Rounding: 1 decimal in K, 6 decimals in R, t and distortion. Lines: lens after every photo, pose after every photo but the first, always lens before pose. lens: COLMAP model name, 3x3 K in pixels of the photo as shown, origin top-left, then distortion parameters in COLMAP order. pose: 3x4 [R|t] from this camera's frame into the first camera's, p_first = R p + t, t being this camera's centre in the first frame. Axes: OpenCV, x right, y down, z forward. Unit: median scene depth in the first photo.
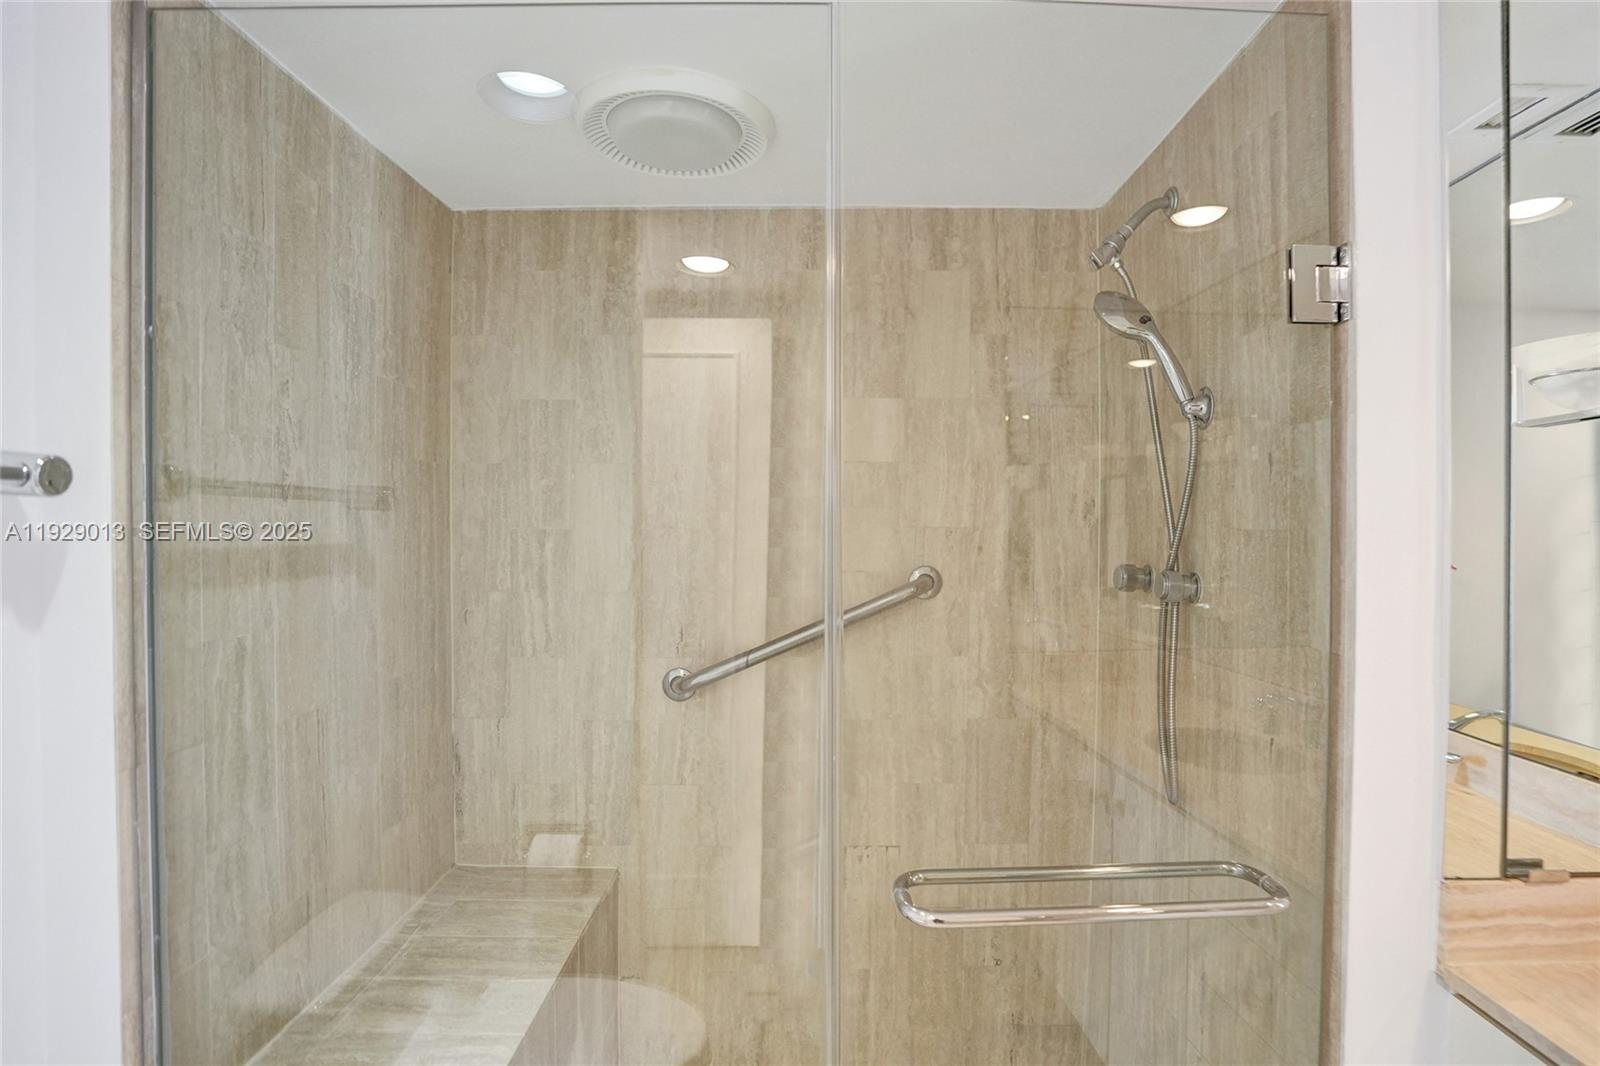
lens RADIAL K [[801.3, 0, 807.9], [0, 801.3, 528.8], [0, 0, 1]] dist [-0.078025, 0.030615]
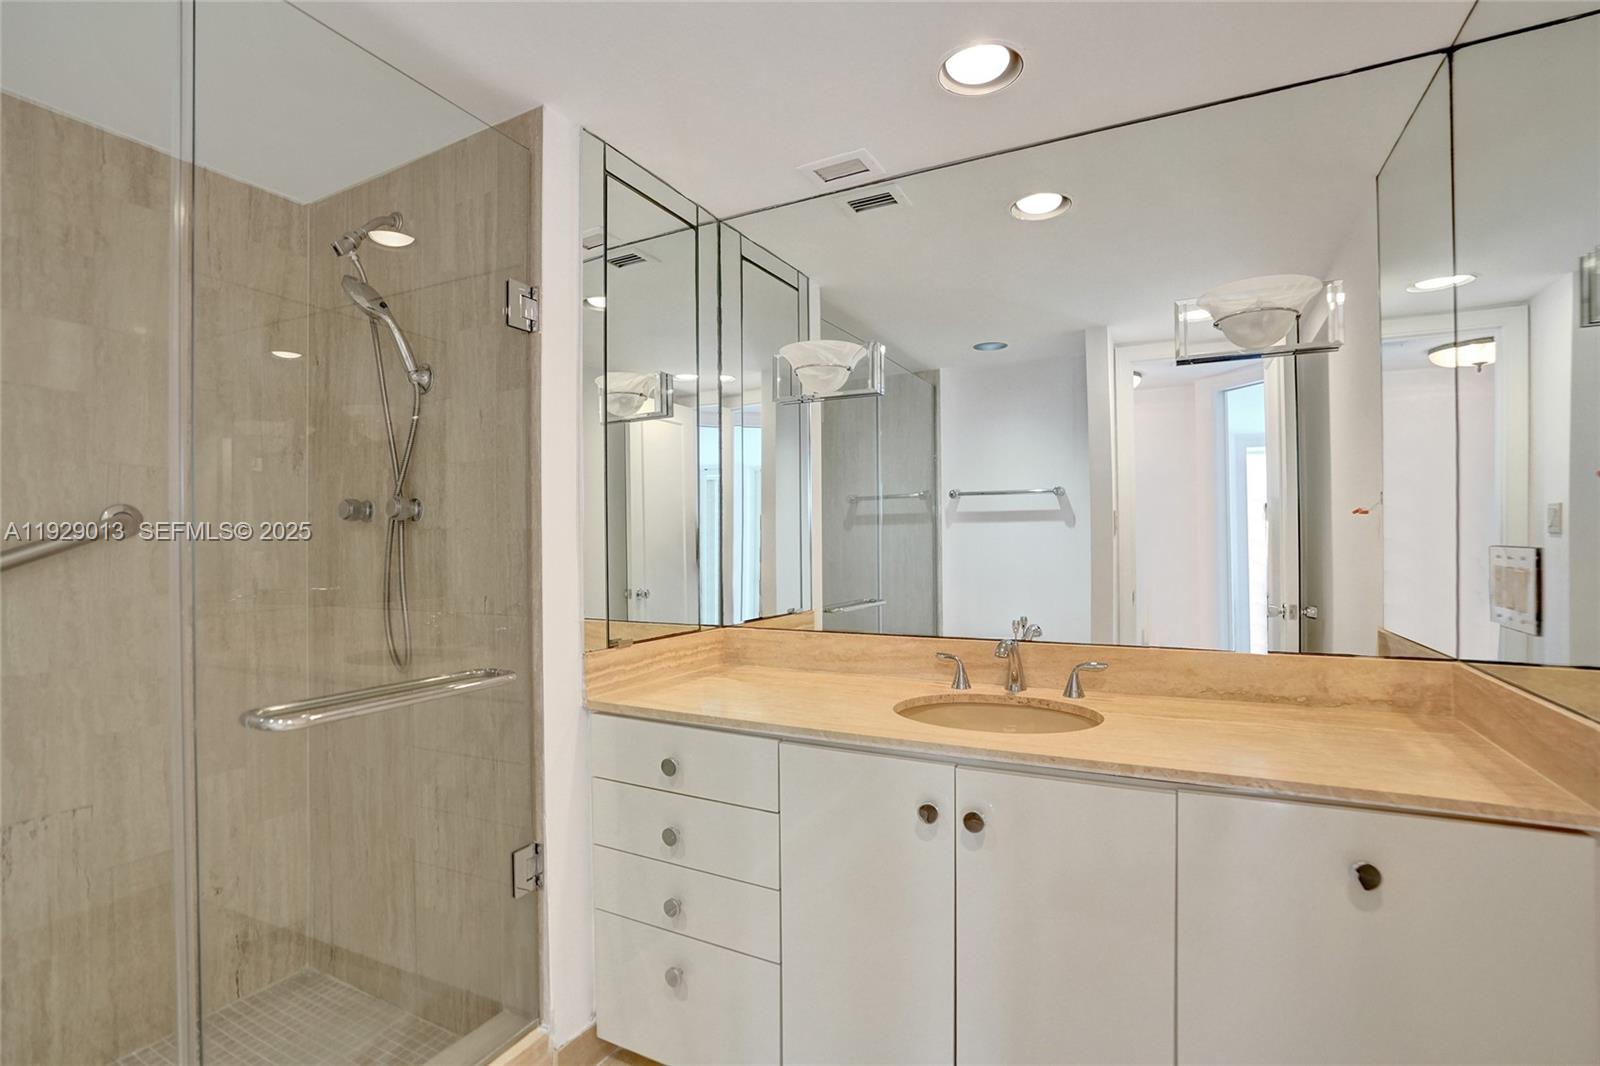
lens RADIAL K [[749.3, 0, 808.6], [0, 749.3, 542.5], [0, 0, 1]] dist [-0.069295, 0.023377]
pose [[0.456716, -0.002993, 0.889608, -0.248869], [0.014236, 0.999891, -0.003945, 0.109468], [-0.889499, 0.014466, 0.456708, -0.140094]]
